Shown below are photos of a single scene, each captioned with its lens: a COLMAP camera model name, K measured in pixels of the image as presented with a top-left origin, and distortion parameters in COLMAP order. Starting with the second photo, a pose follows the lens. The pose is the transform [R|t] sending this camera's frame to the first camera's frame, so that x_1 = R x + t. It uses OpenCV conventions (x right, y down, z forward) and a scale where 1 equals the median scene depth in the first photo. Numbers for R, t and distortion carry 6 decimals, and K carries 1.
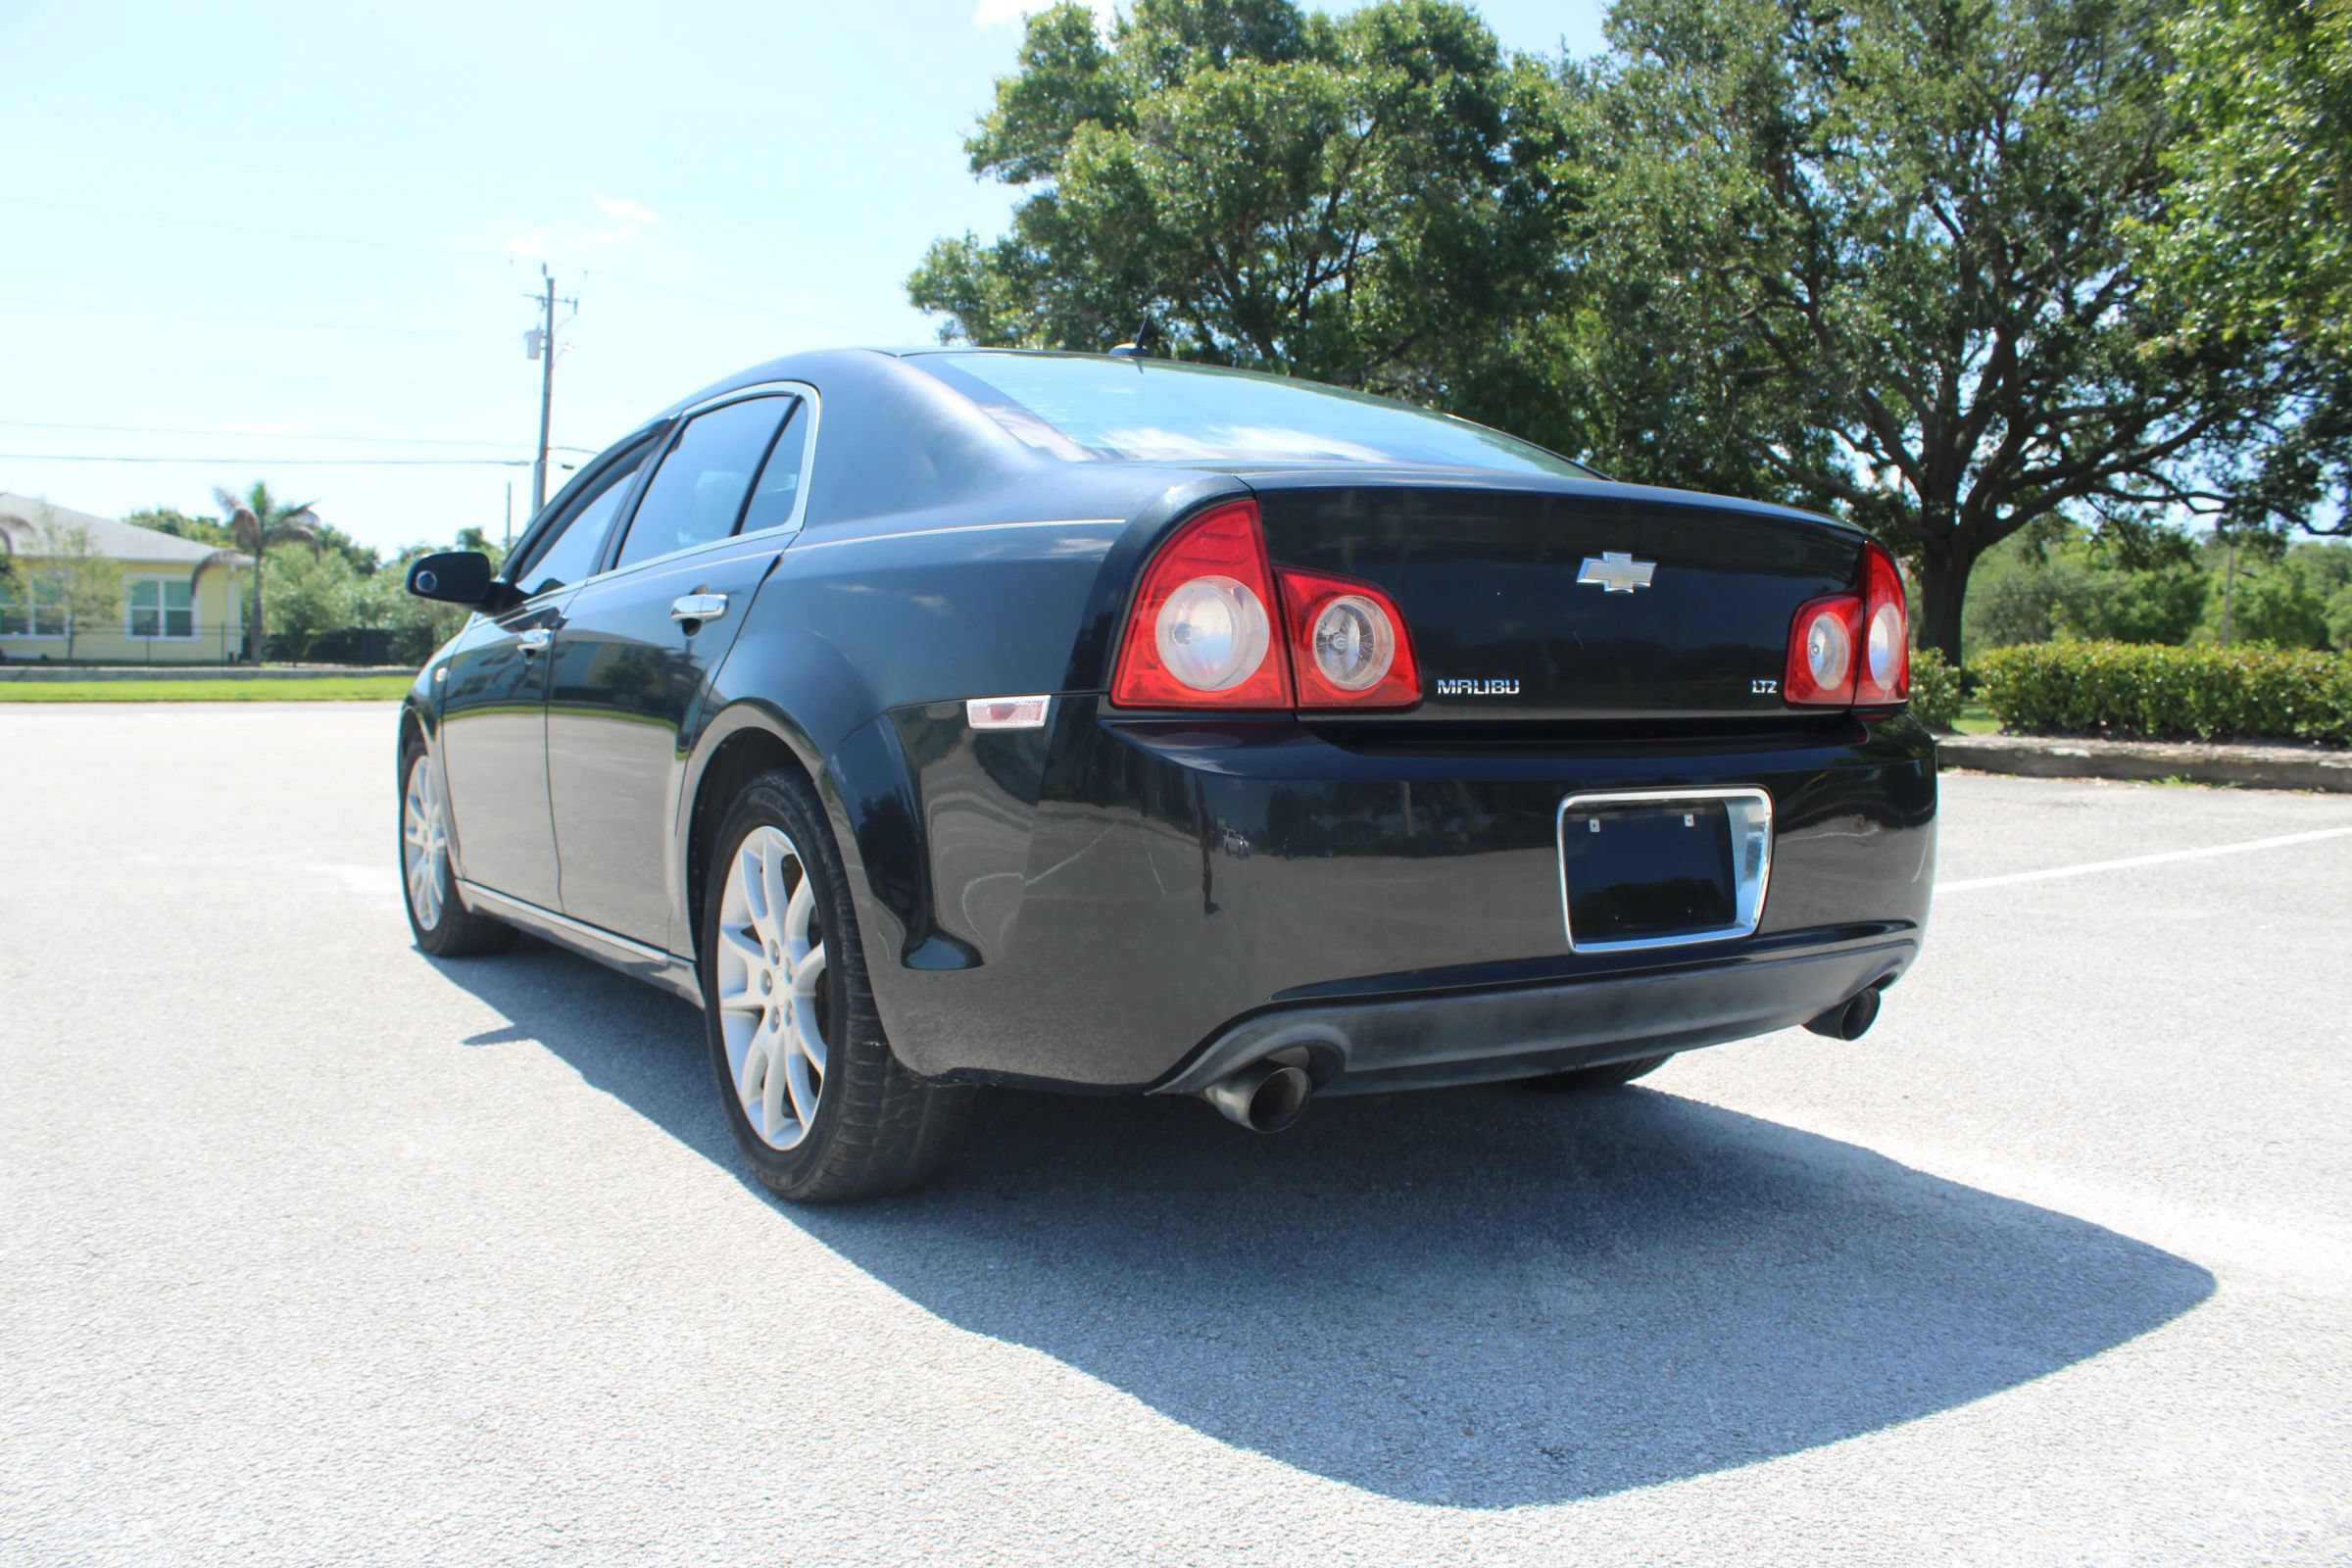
lens RADIAL K [[1963.0, 0, 1177.4], [0, 1963.0, 800.1], [0, 0, 1]] dist [-0.170610, 0.150363]
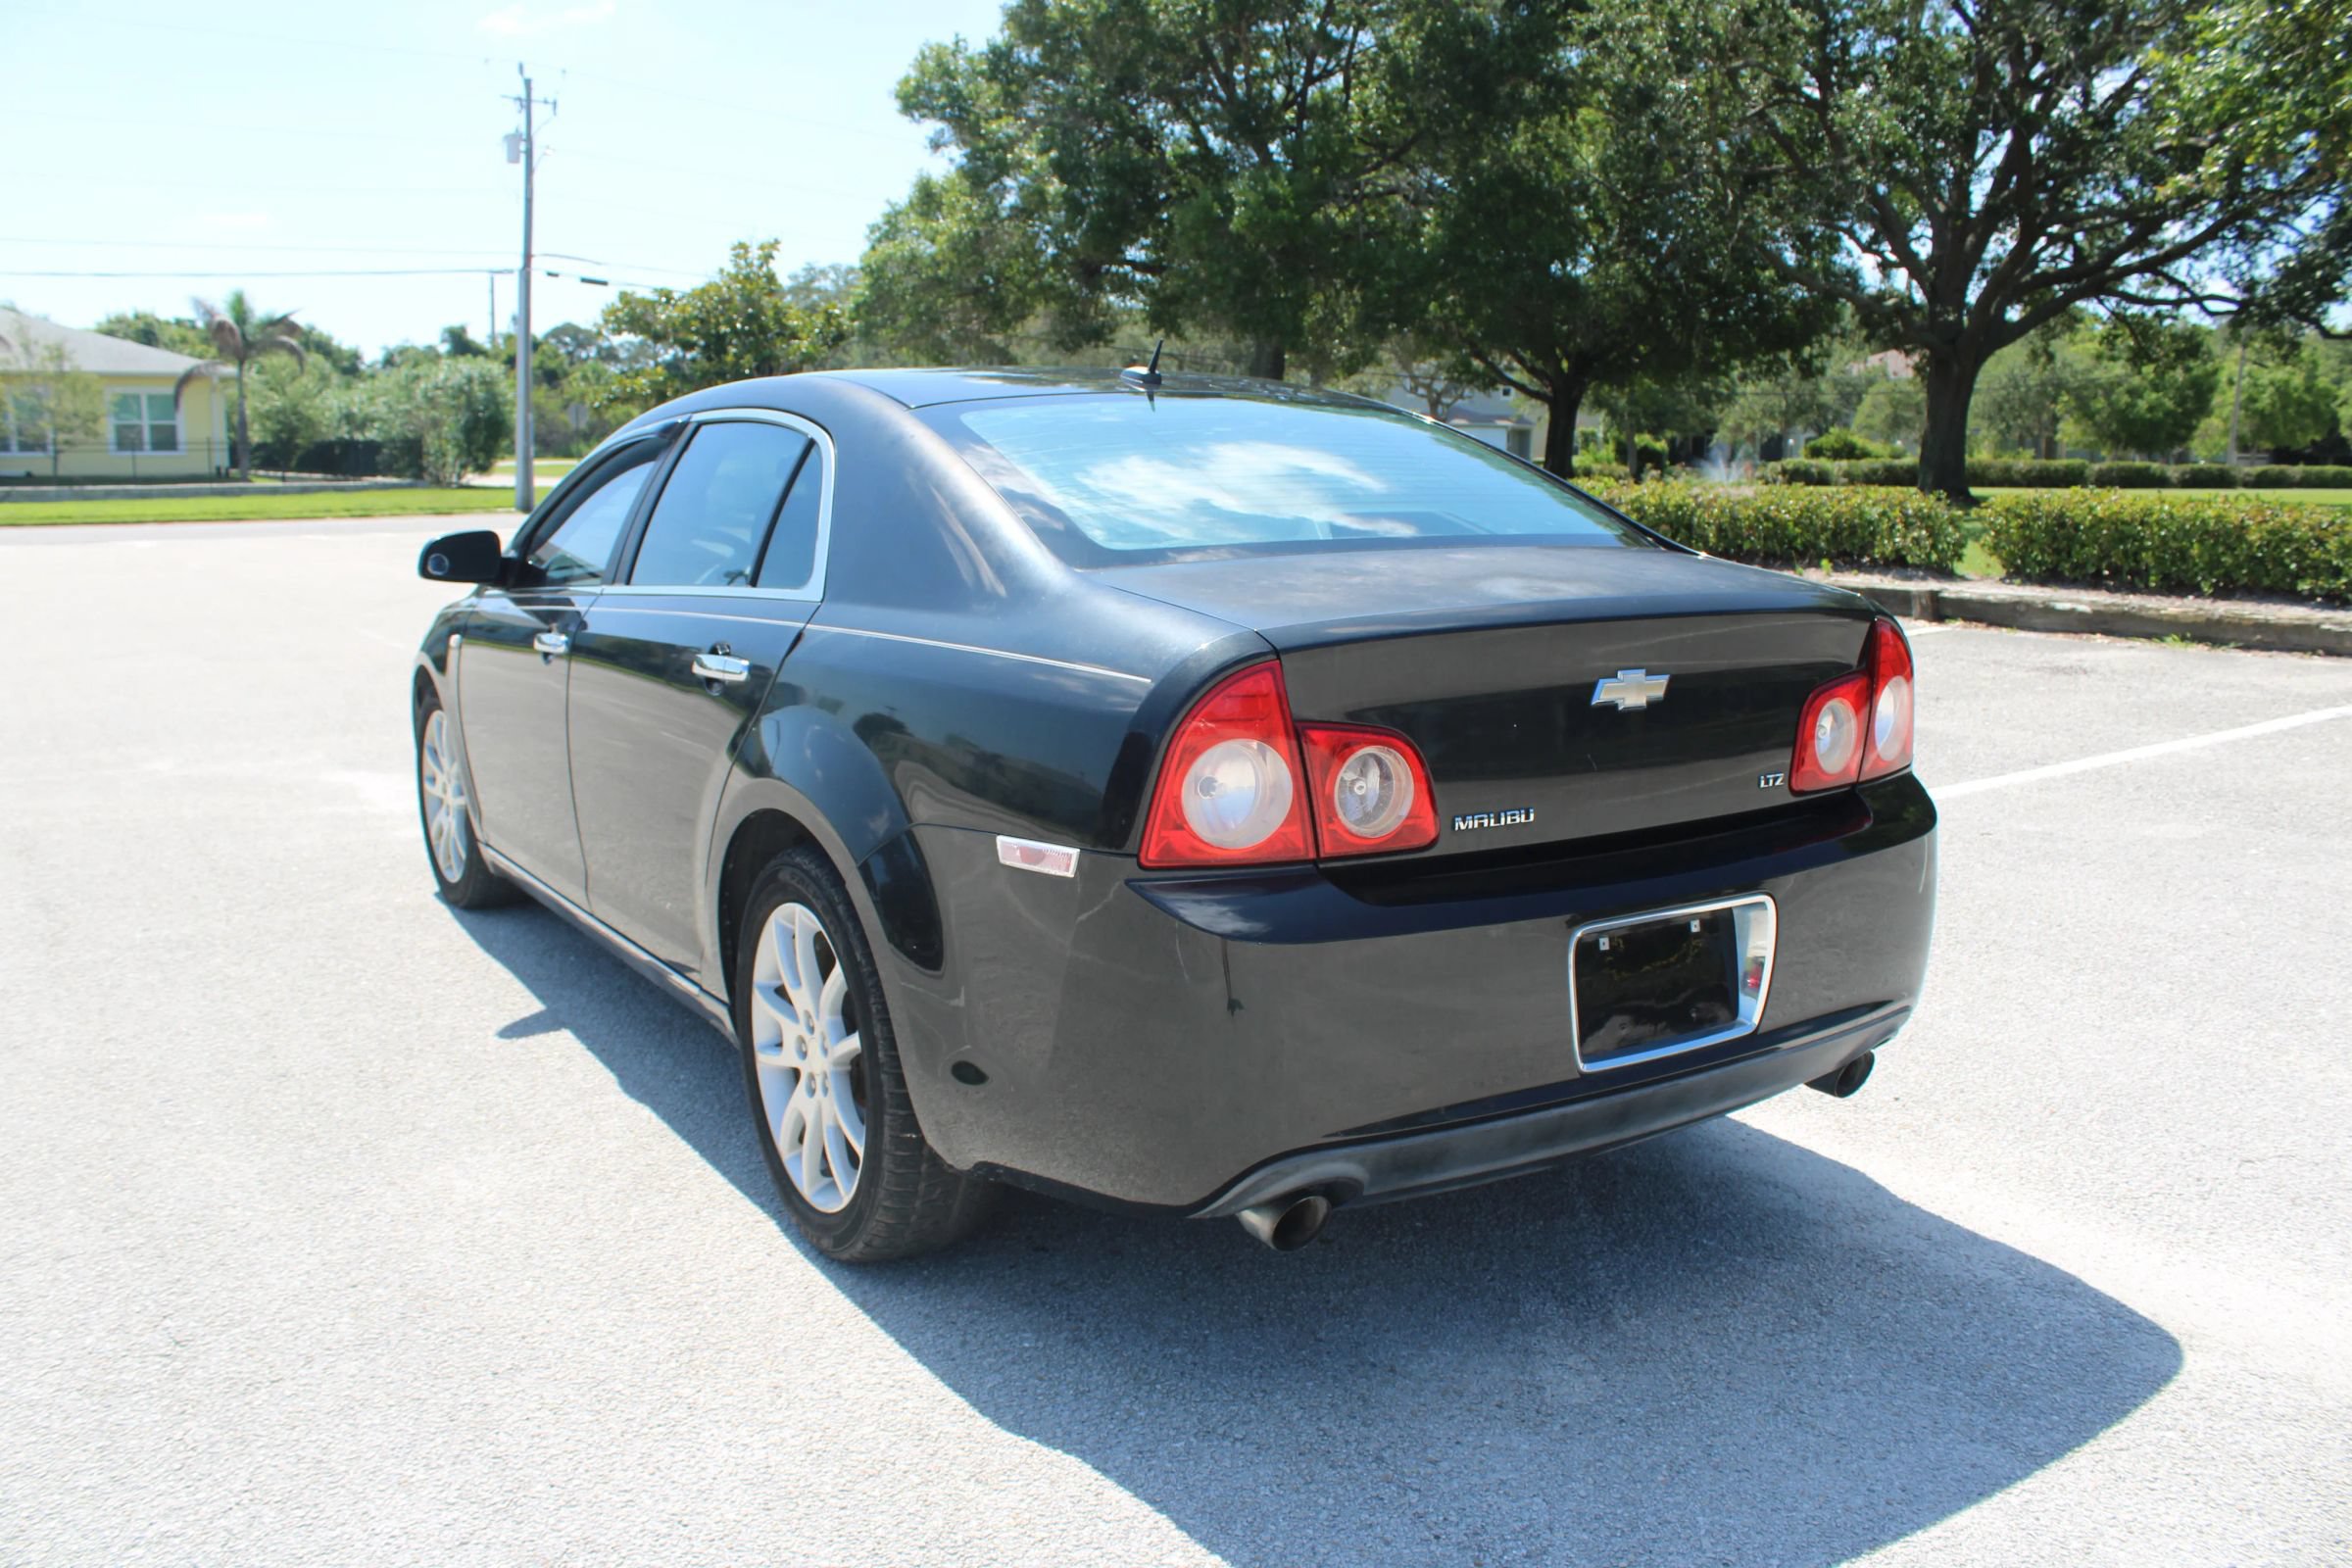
lens RADIAL K [[1963.0, 0, 1174.2], [0, 1963.0, 803.3], [0, 0, 1]] dist [-0.170610, 0.150363]
pose [[0.999974, -0.007223, -0.000426, -0.008010], [0.007227, 0.993915, 0.109915, -0.106001], [-0.000370, -0.109915, 0.993941, -0.011469]]
